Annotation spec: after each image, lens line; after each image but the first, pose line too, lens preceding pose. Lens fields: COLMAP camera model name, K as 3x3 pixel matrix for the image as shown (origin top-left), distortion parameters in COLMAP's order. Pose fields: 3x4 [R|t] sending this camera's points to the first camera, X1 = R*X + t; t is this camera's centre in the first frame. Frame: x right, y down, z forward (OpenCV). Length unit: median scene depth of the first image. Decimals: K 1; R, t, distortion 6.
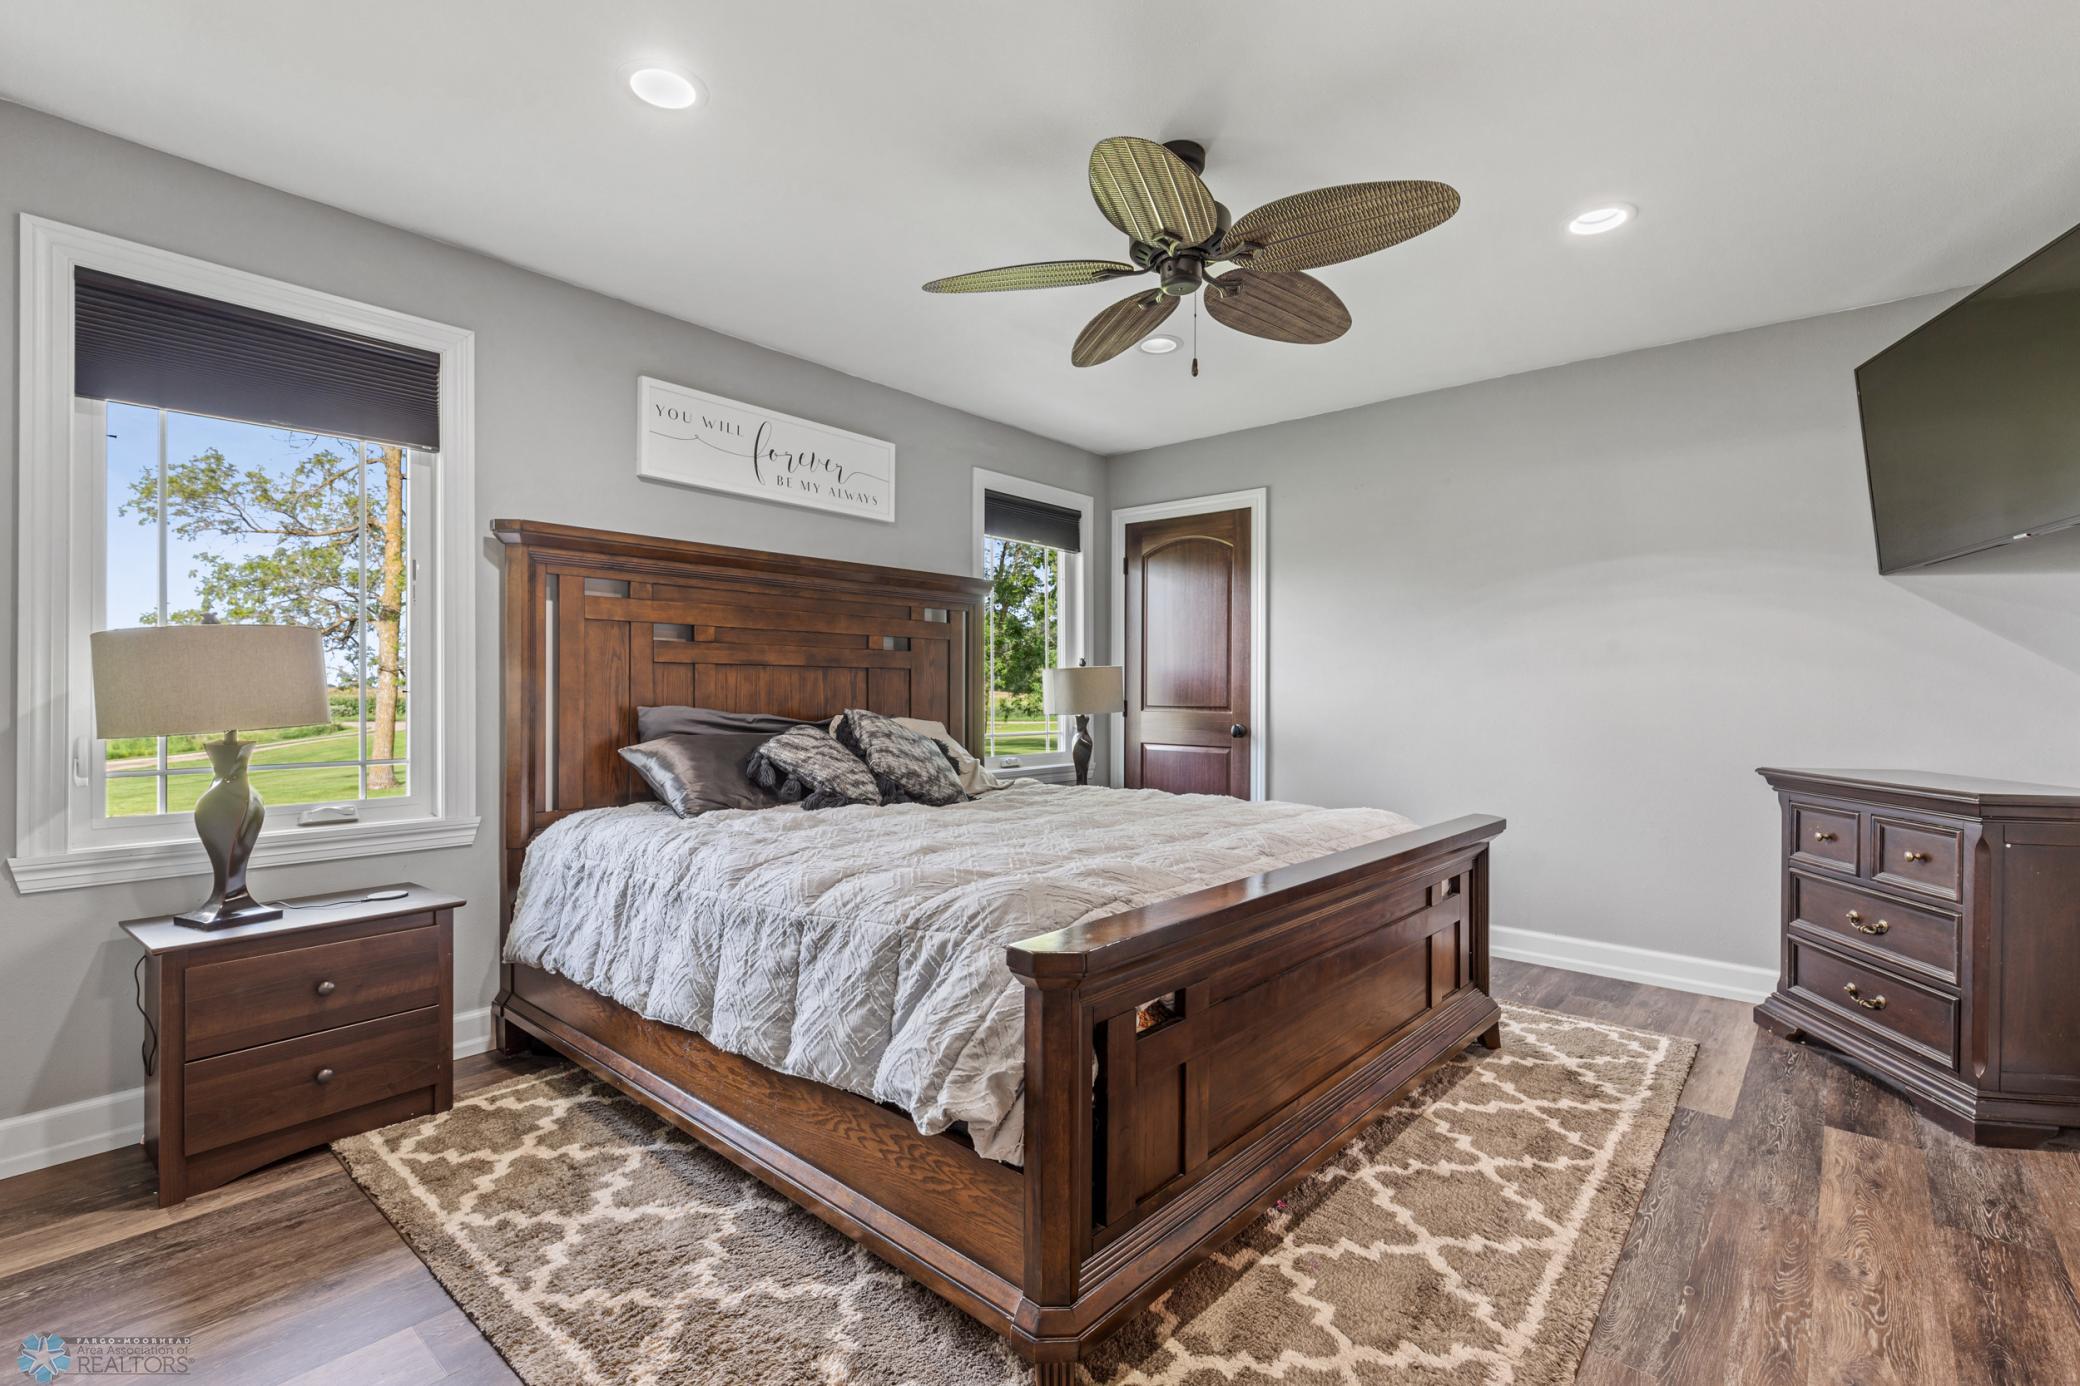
lens RADIAL K [[965.3, 0, 1047.1], [0, 965.3, 694.3], [0, 0, 1]] dist [0.000325, -0.000028]
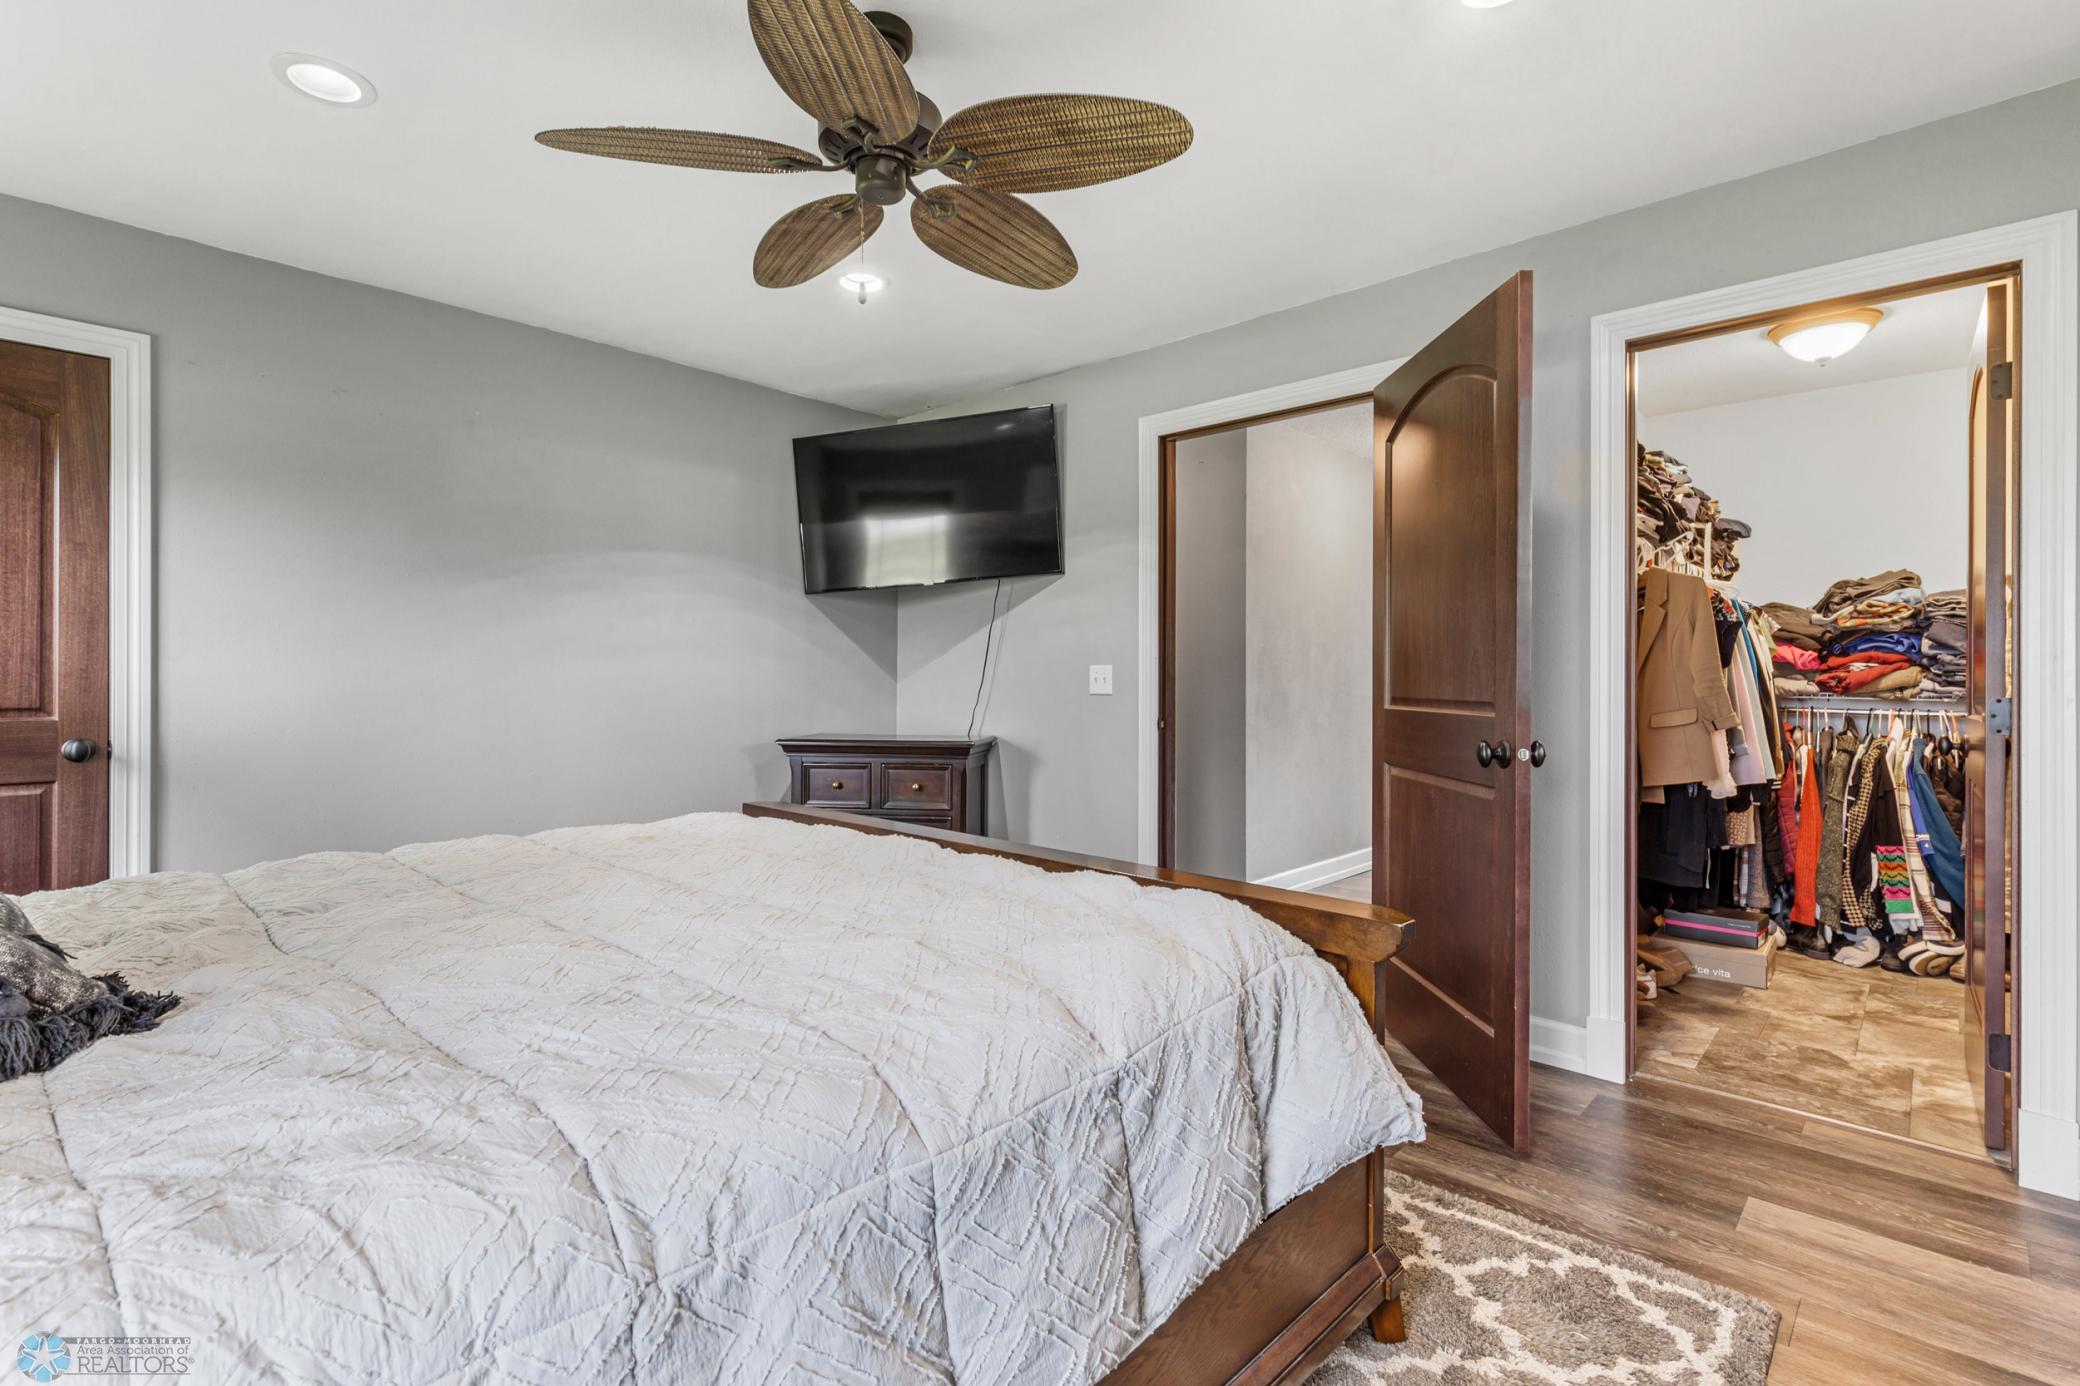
lens RADIAL K [[965.3, 0, 1047.3], [0, 965.3, 682.5], [0, 0, 1]] dist [0.000325, -0.000028]
pose [[0.025714, -0.006756, 0.999647, -0.514902], [0.001549, 0.999976, 0.006718, -0.006482], [-0.999668, 0.001376, 0.025724, 0.627371]]
